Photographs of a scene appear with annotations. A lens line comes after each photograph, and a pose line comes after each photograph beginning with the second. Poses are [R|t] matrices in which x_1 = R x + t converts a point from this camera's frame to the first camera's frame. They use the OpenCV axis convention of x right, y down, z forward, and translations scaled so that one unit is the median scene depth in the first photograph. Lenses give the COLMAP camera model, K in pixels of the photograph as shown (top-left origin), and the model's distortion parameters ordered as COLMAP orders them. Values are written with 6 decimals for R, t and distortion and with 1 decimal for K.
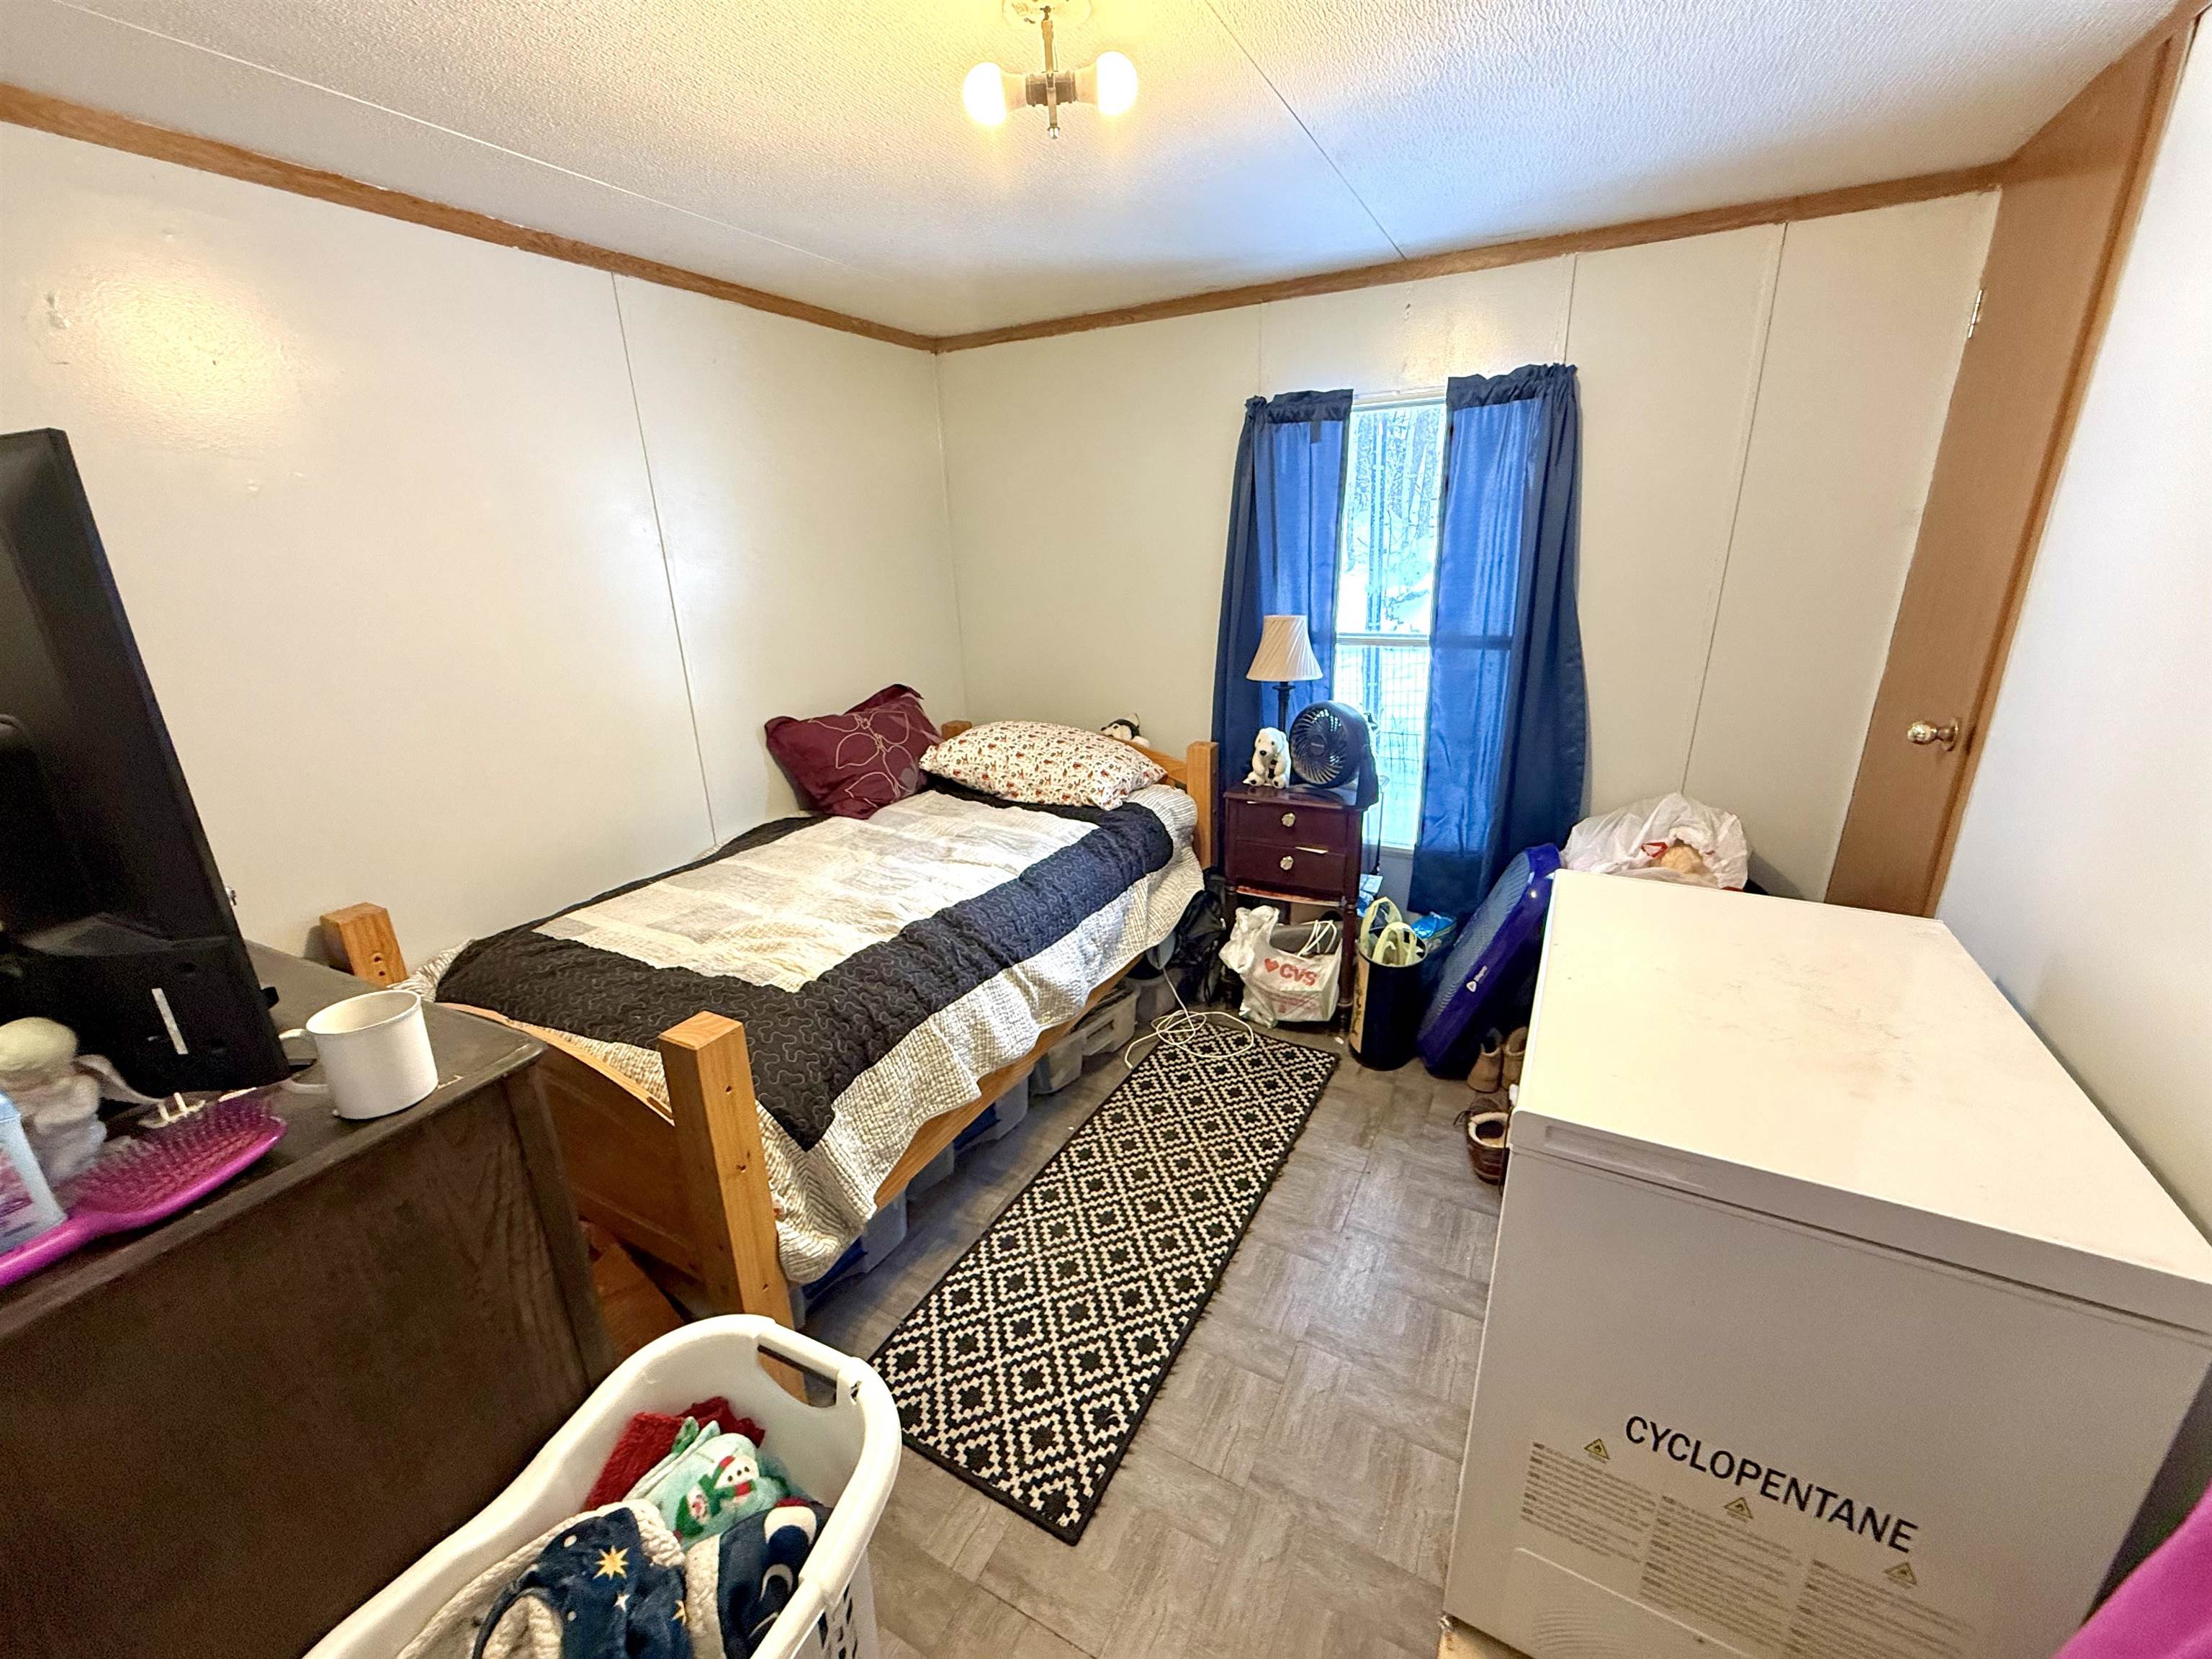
lens RADIAL K [[881.5, 0, 1106.0], [0, 881.5, 829.5], [0, 0, 1]] dist [0.000104, -0.000270]
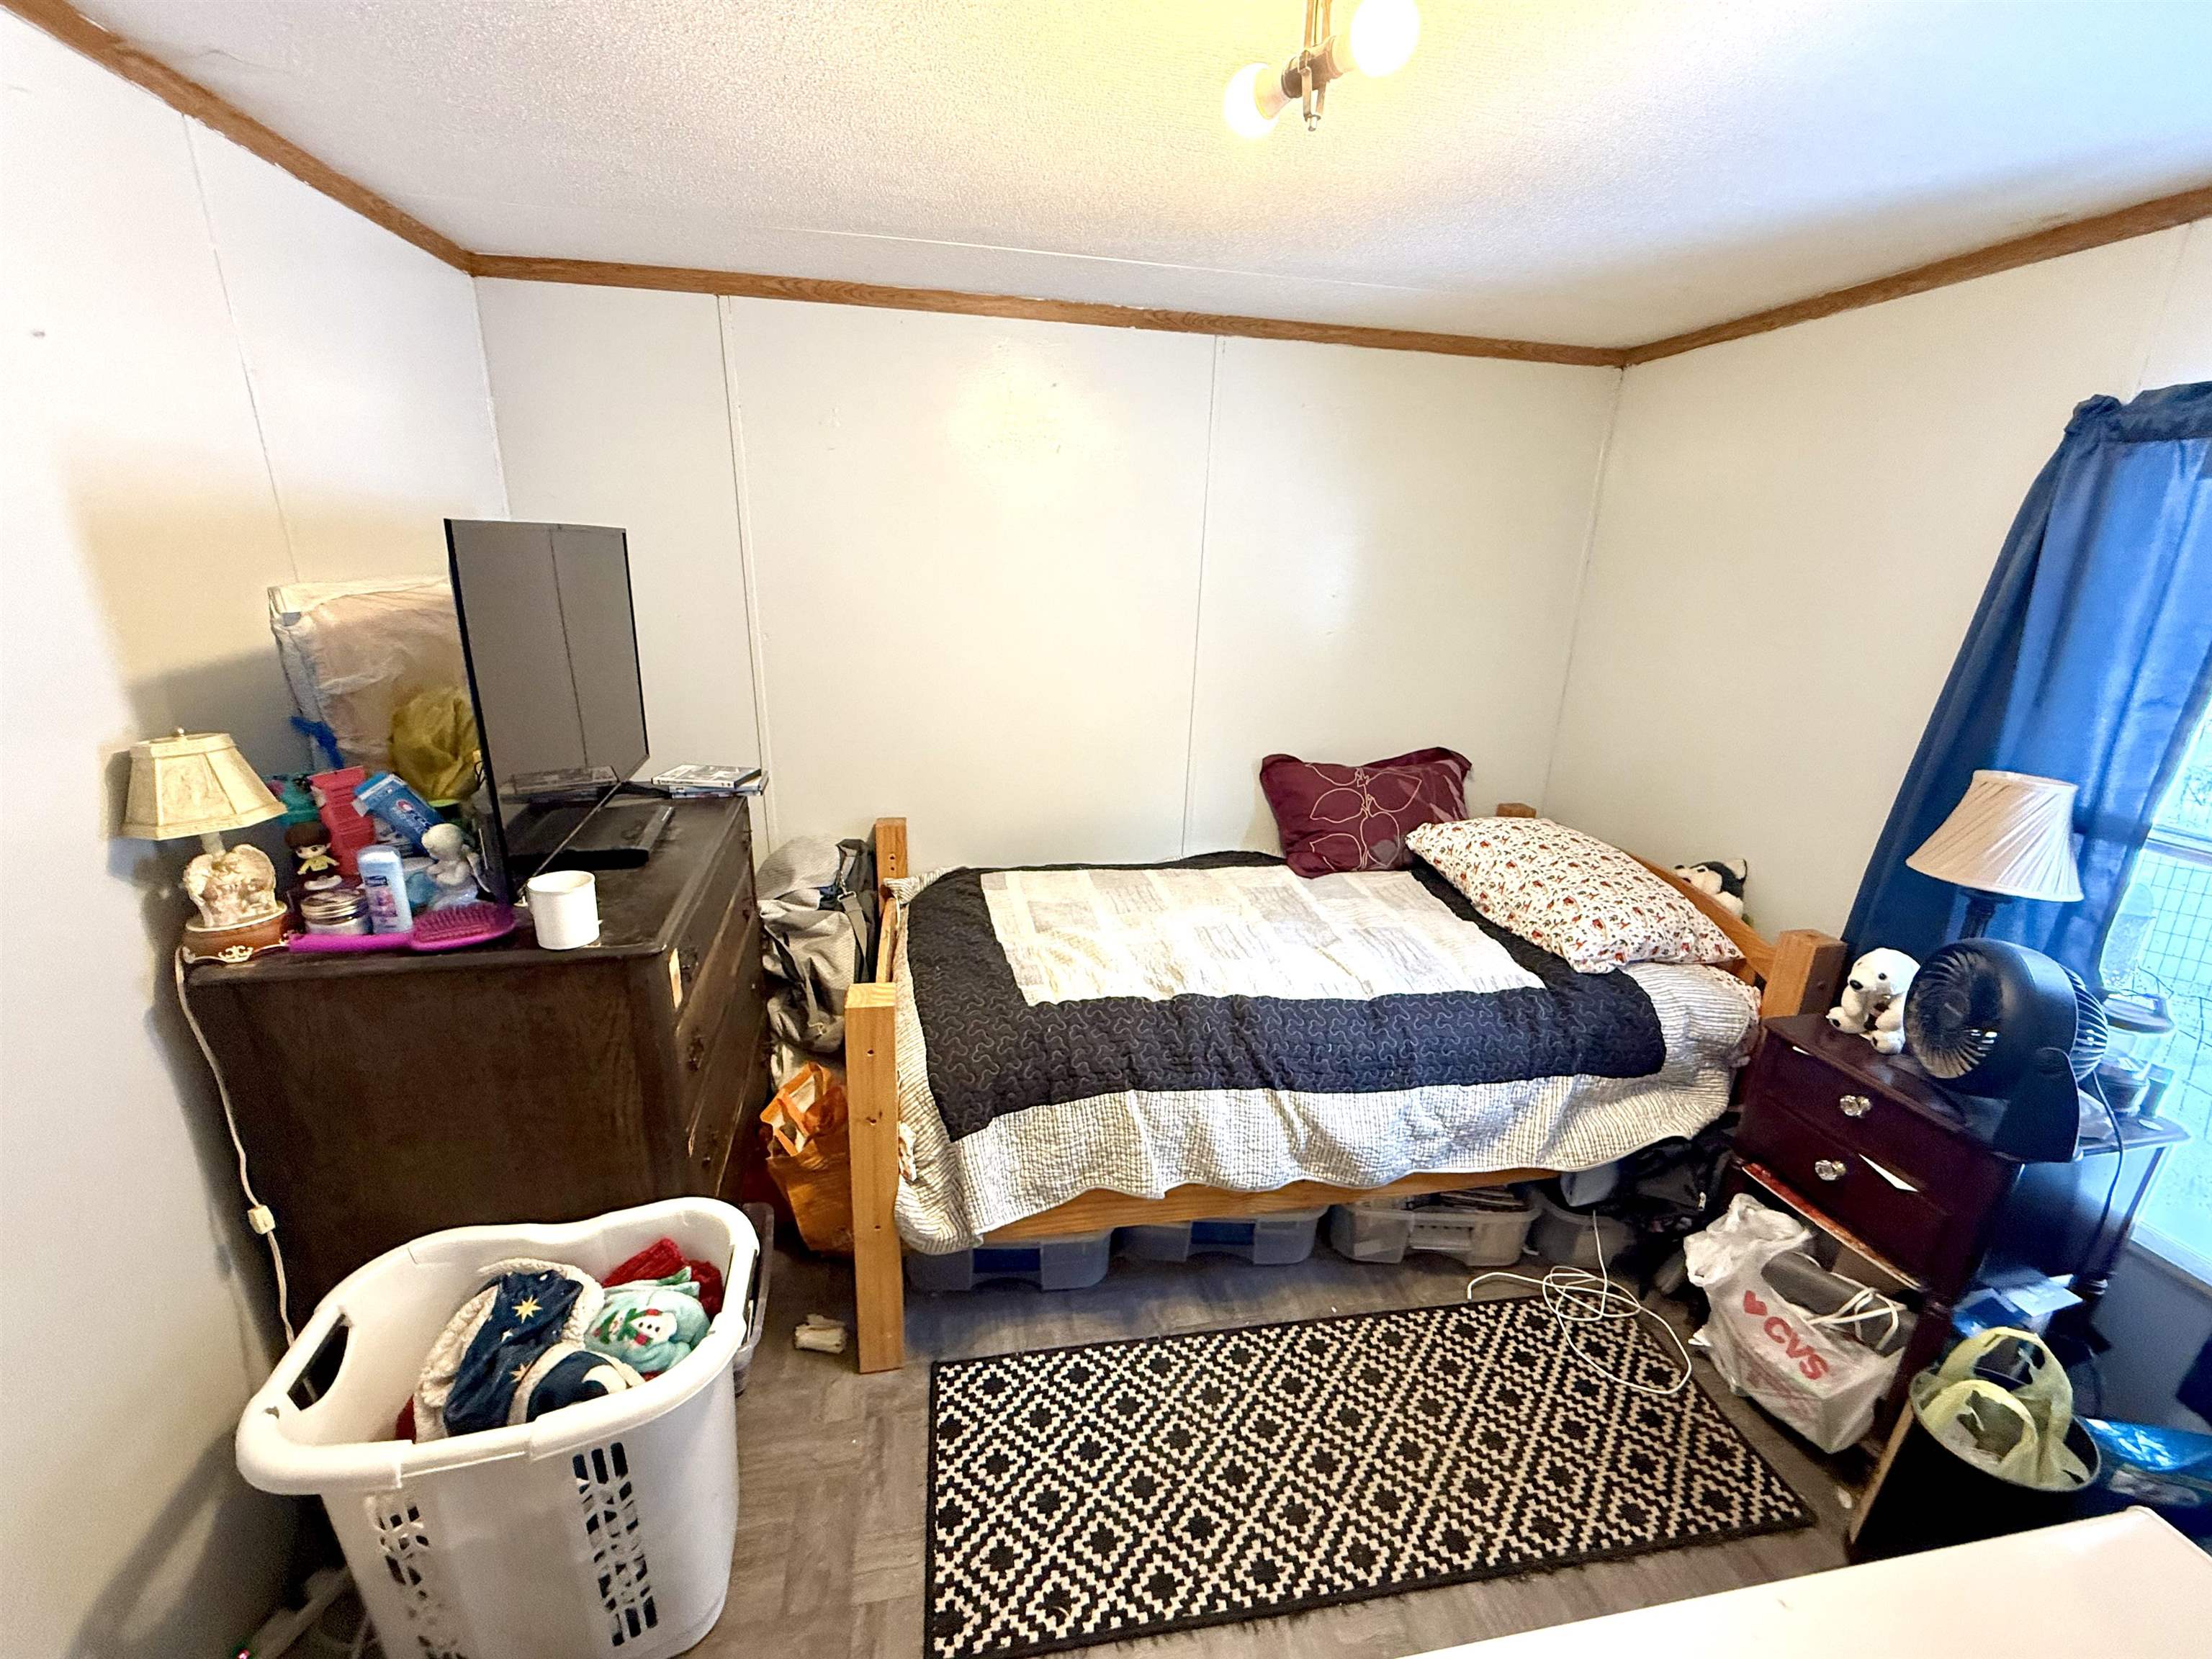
lens RADIAL K [[881.5, 0, 1106.0], [0, 881.5, 829.5], [0, 0, 1]] dist [0.000104, -0.000270]
pose [[0.623602, 0.280471, -0.729696, 0.360927], [-0.293876, 0.949064, 0.113641, -0.141283], [0.724402, 0.143573, 0.674262, 0.266418]]
